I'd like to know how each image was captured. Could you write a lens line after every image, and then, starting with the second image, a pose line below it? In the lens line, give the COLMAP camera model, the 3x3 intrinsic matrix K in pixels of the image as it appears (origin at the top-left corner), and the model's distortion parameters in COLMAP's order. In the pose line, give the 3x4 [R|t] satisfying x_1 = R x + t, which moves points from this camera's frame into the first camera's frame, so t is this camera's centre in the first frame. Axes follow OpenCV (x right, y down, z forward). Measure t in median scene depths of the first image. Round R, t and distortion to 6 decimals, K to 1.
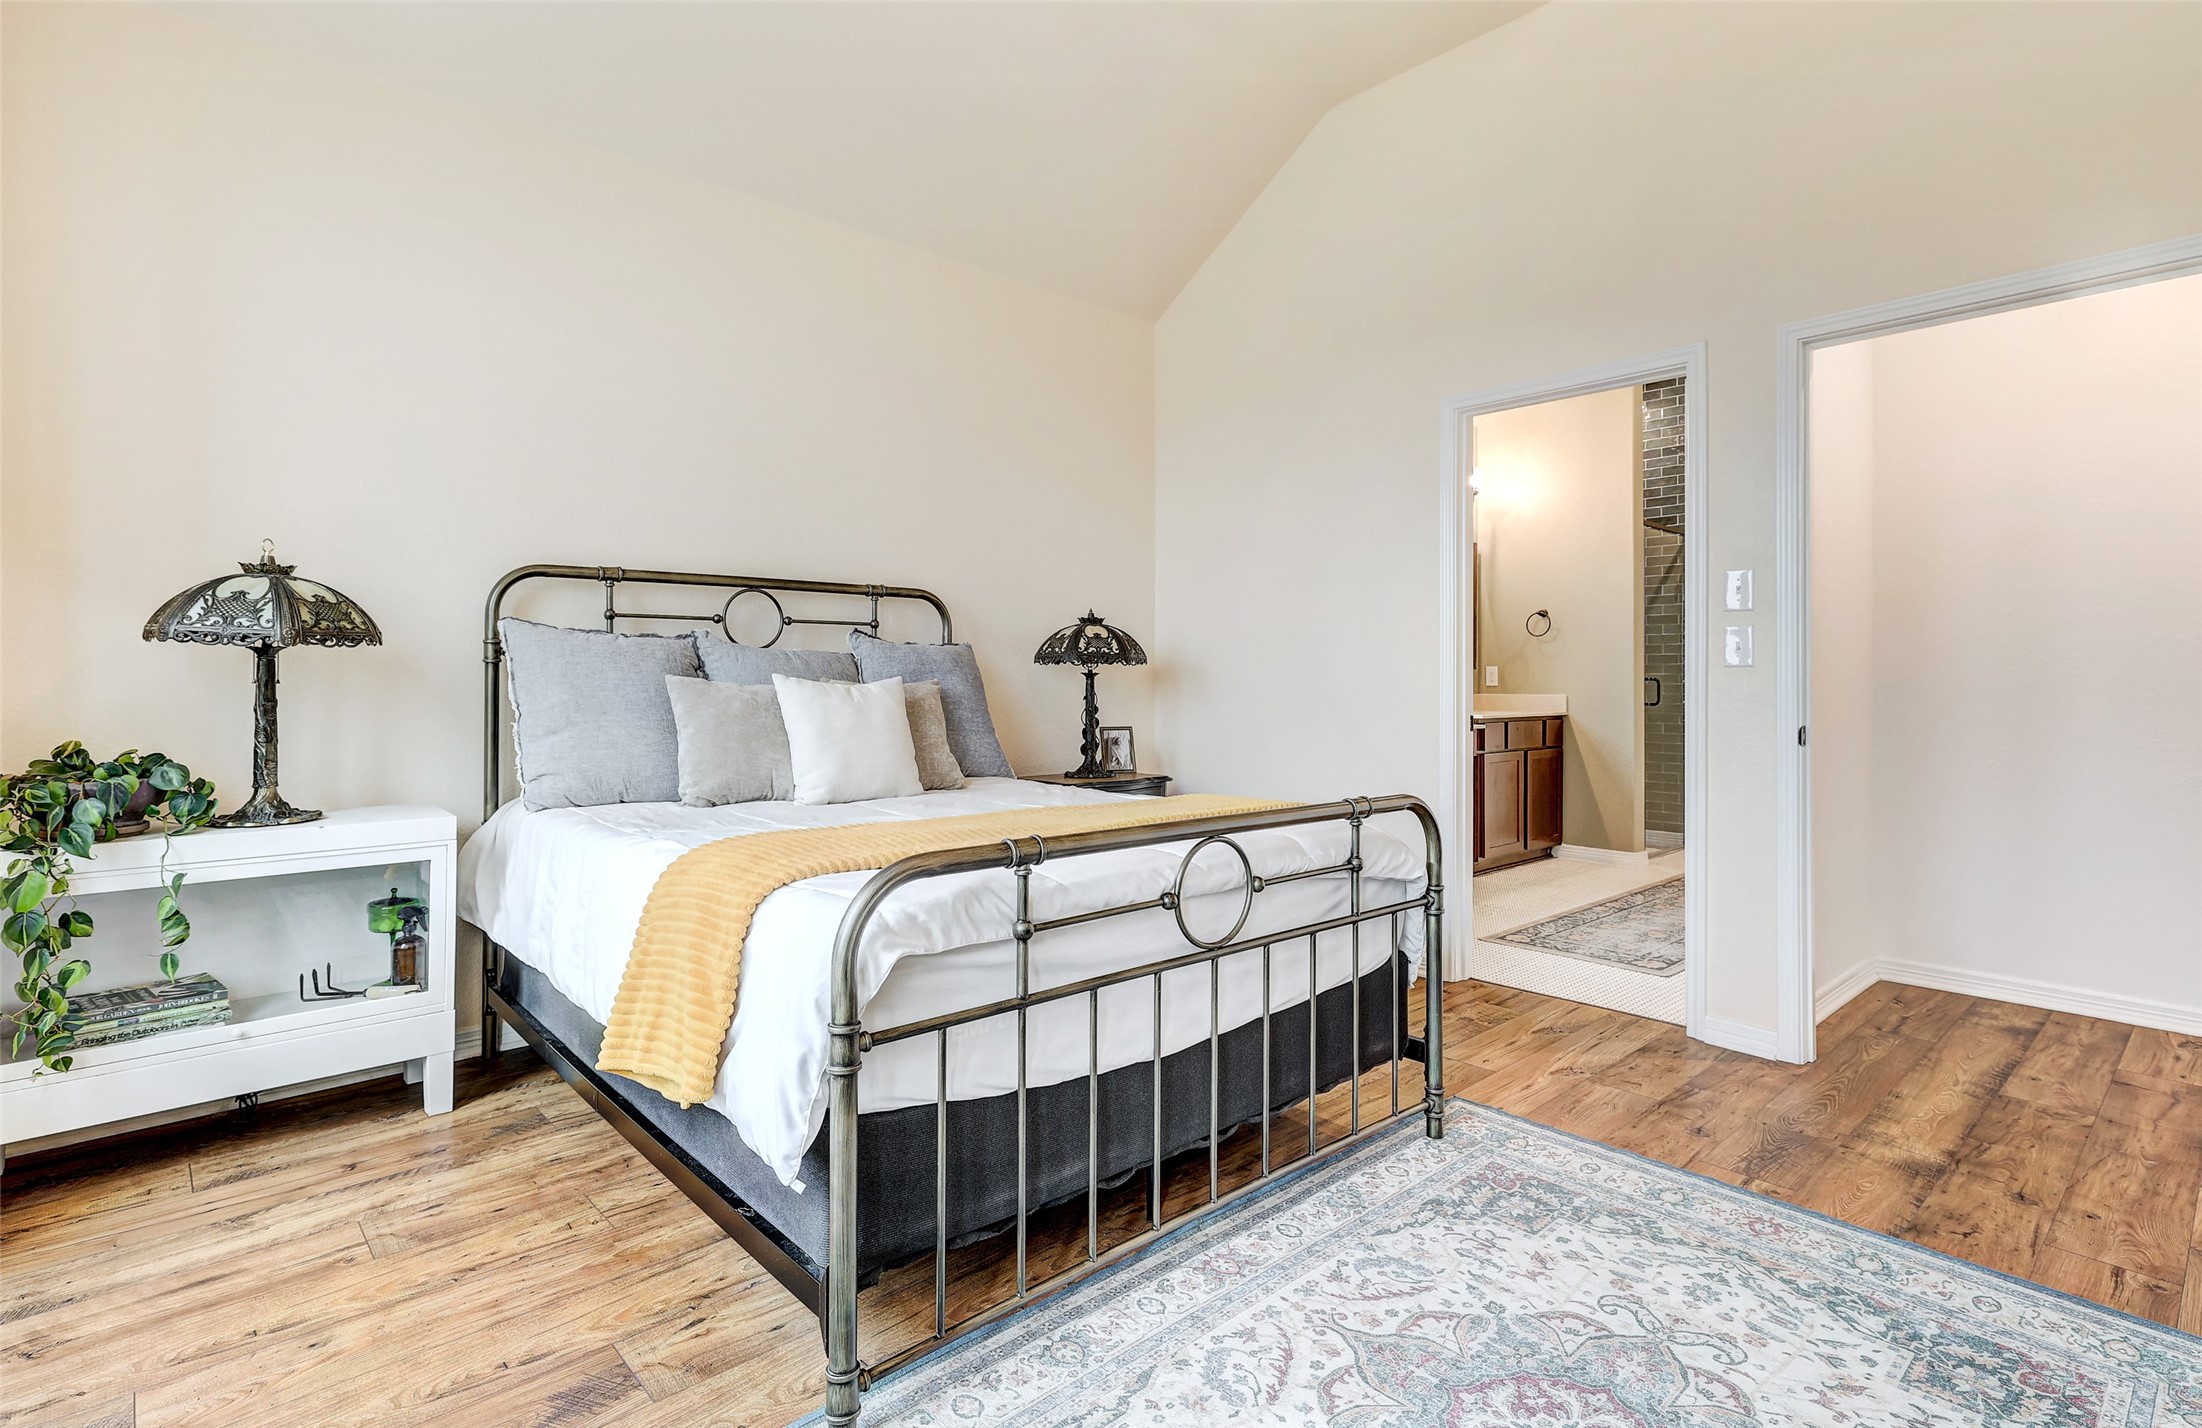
lens RADIAL K [[1064.5, 0, 1123.9], [0, 1064.5, 674.5], [0, 0, 1]] dist [0.018771, 0.000212]
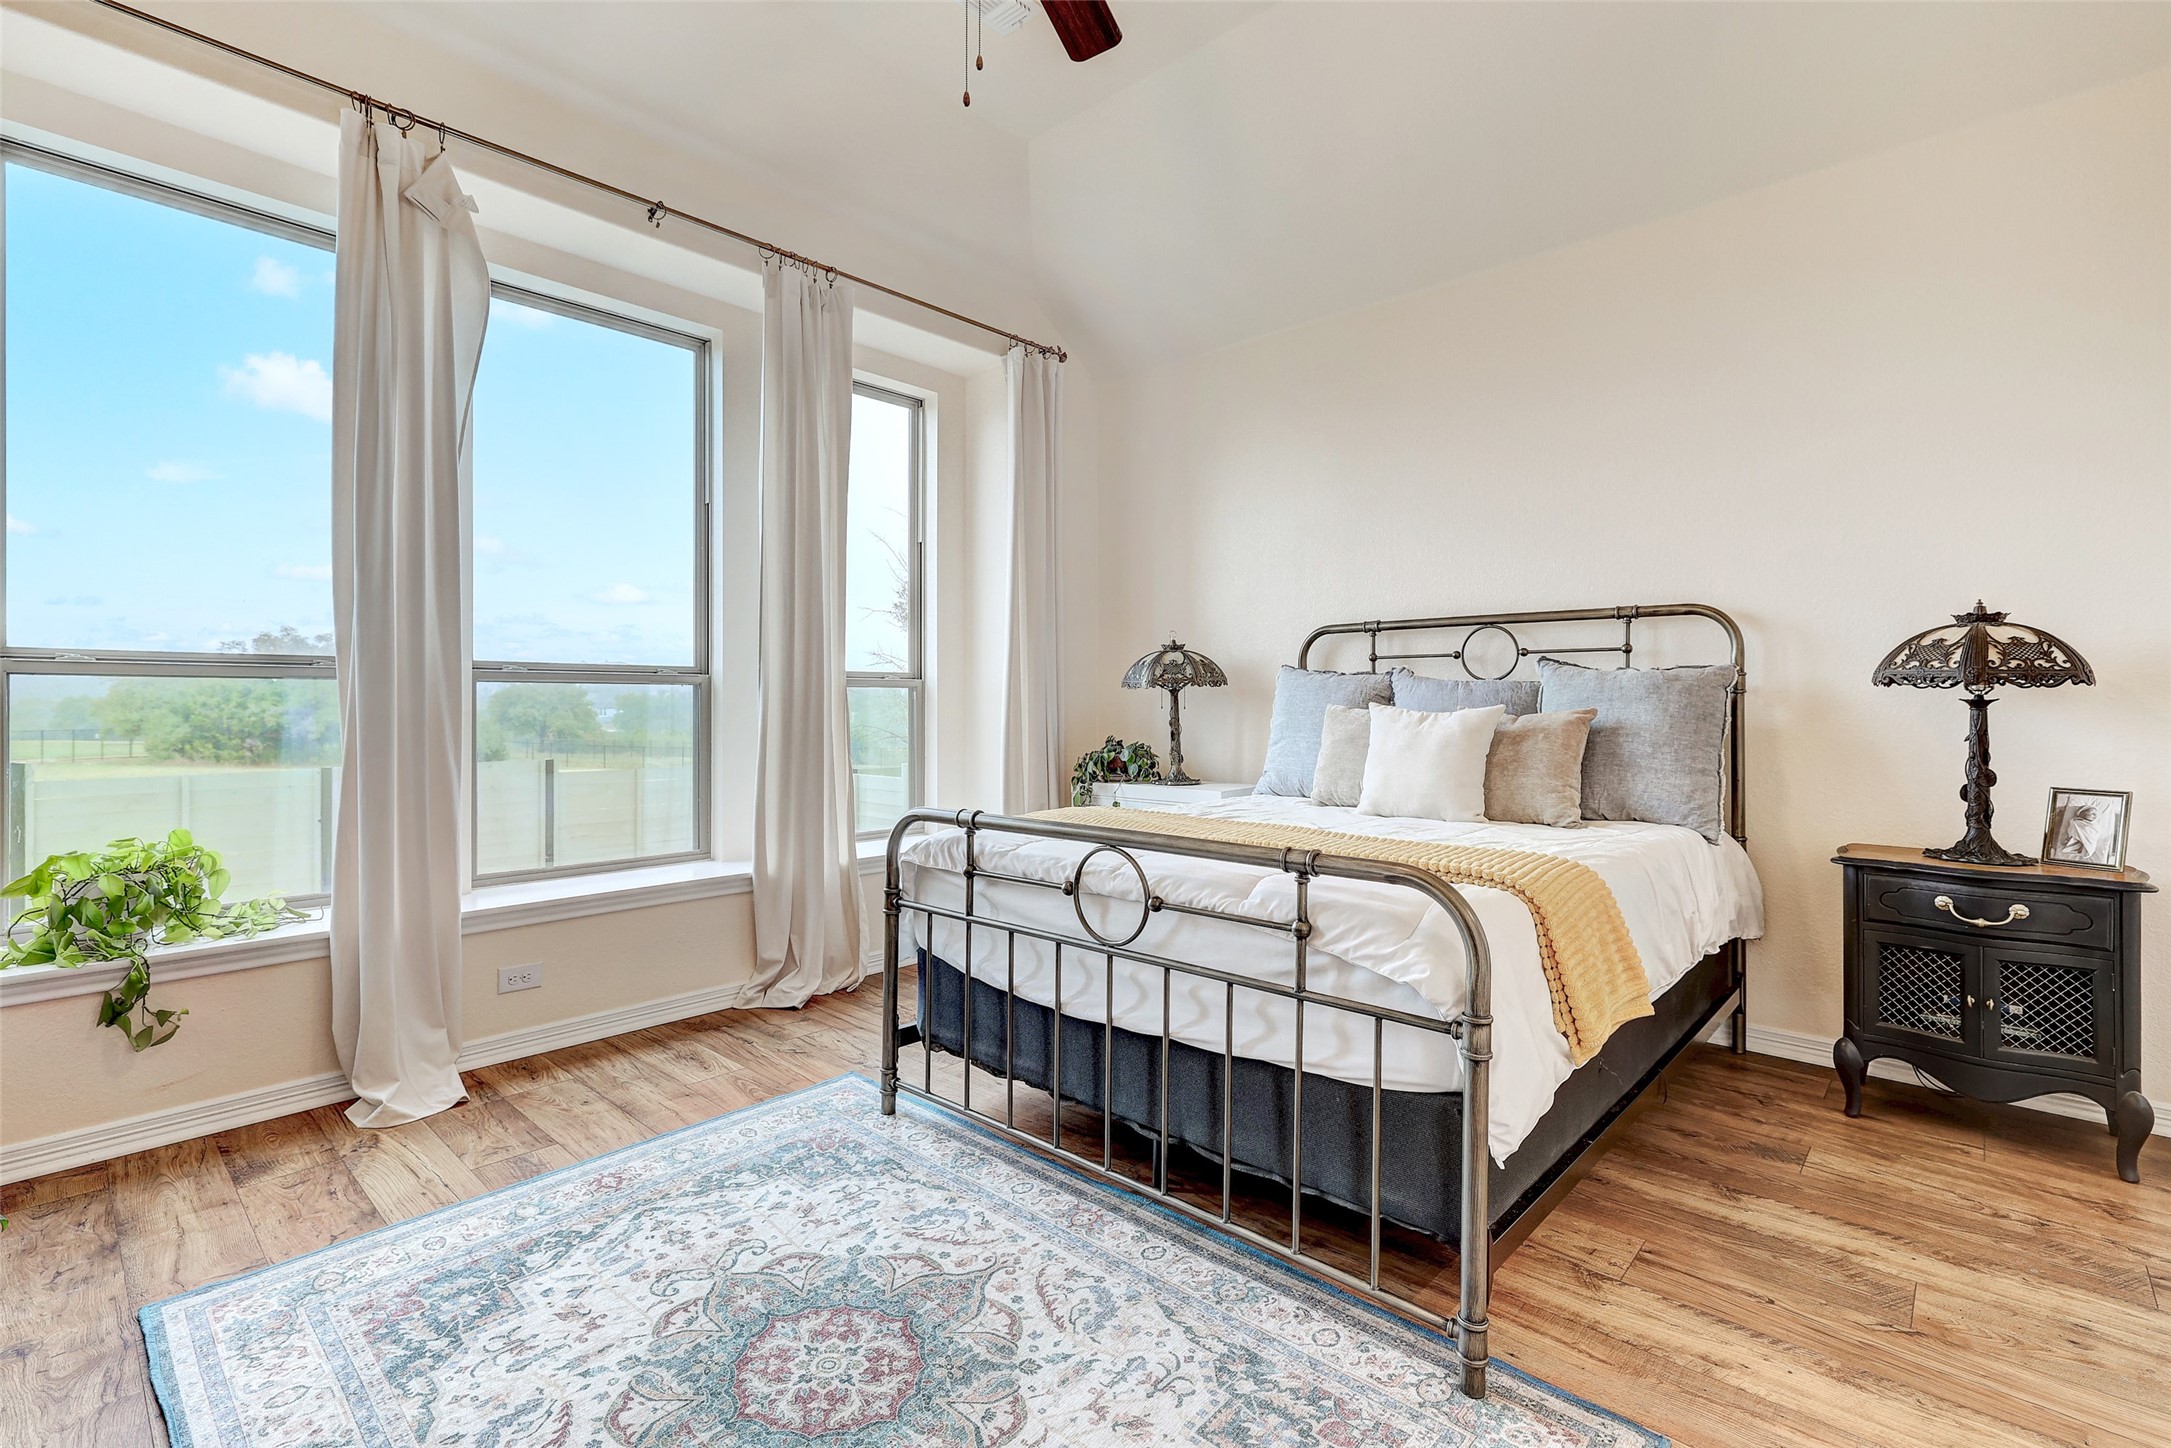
lens RADIAL K [[1004.8, 0, 1108.5], [0, 1004.8, 733.7], [0, 0, 1]] dist [-0.014563, 0.005082]
pose [[0.080570, 0.021894, -0.996508, 1.018476], [-0.004857, 0.999755, 0.021573, 0.016730], [0.996737, 0.003102, 0.080657, 0.841624]]
